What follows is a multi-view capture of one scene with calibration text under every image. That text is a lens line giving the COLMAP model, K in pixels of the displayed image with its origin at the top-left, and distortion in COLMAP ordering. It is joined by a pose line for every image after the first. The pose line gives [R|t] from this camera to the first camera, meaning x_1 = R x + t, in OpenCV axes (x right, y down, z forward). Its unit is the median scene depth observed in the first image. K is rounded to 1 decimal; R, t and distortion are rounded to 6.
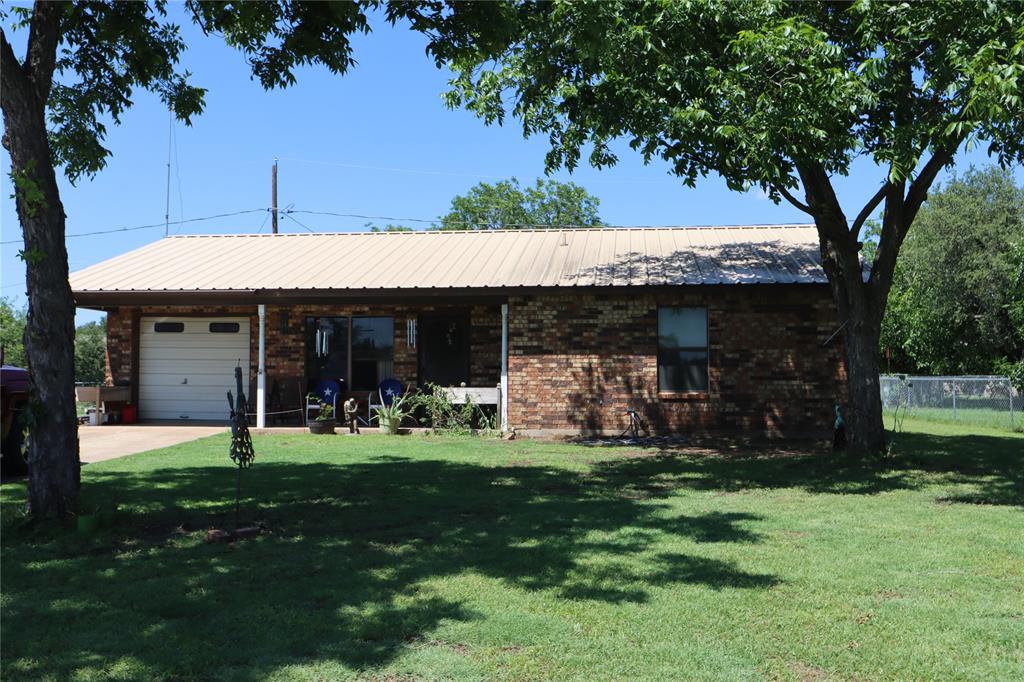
lens RADIAL K [[991.0, 0, 510.2], [0, 991.0, 336.5], [0, 0, 1]] dist [0.028586, 0.017568]
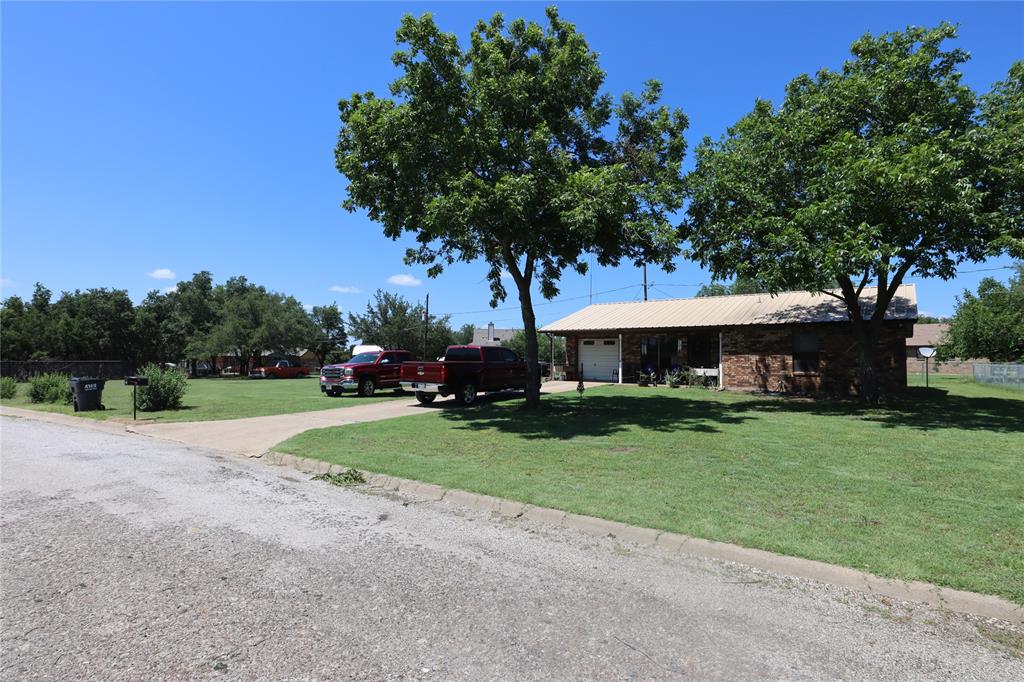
lens RADIAL K [[520.7, 0, 515.0], [0, 520.7, 335.1], [0, 0, 1]] dist [-0.046341, 0.019963]
pose [[0.864013, -0.017603, -0.503162, 0.188276], [0.014824, 0.999845, -0.009524, -0.022457], [0.503252, 0.000770, 0.864140, -0.277552]]
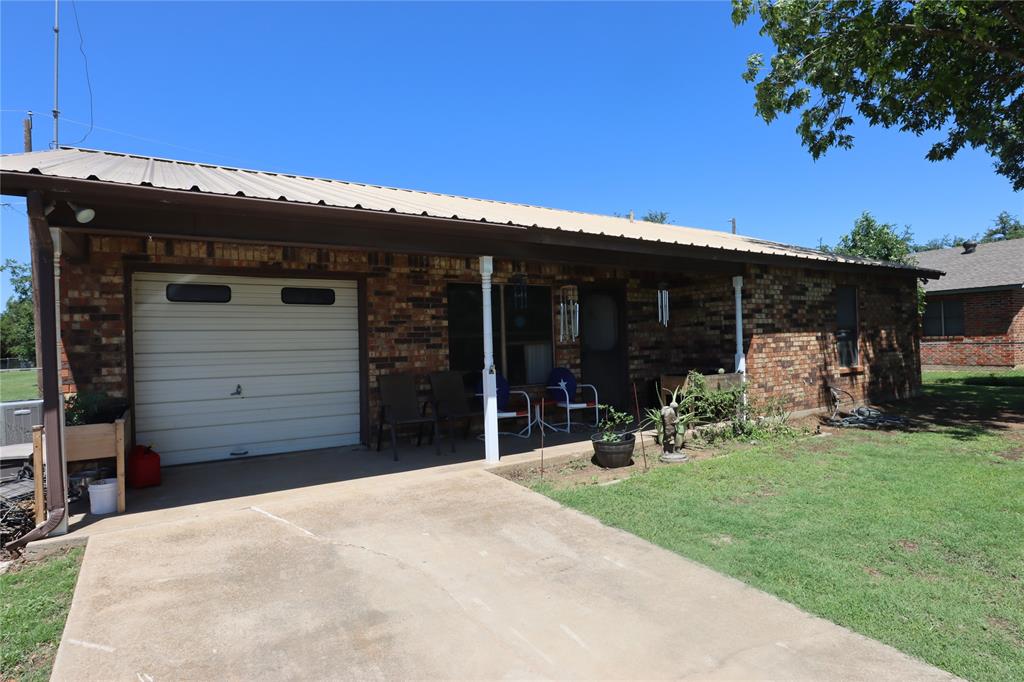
lens RADIAL K [[552.3, 0, 512.5], [0, 552.3, 338.6], [0, 0, 1]] dist [-0.031039, -0.000052]
pose [[0.756241, -0.021663, 0.653934, -0.480150], [-0.000254, 0.999442, 0.033402, 0.006492], [-0.654293, -0.025426, 0.755814, 0.777271]]
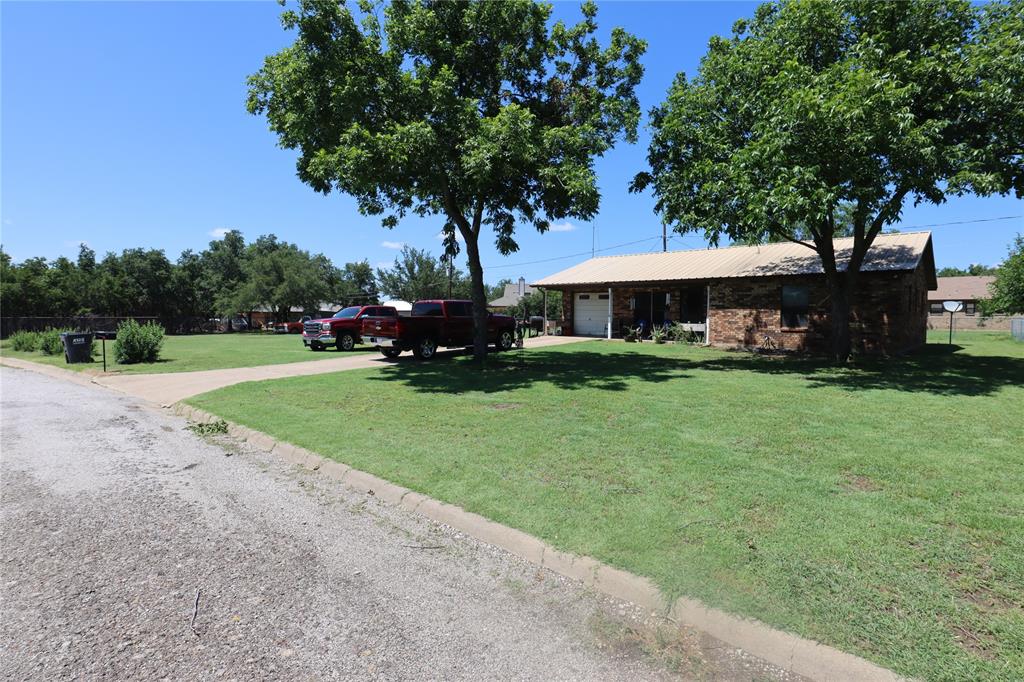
lens RADIAL K [[520.7, 0, 515.0], [0, 520.7, 335.1], [0, 0, 1]] dist [-0.046341, 0.019963]
pose [[0.811575, 0.027912, -0.583581, 0.319285], [0.019625, 0.996992, 0.074976, -0.018066], [0.583918, -0.072301, 0.808586, -0.174345]]
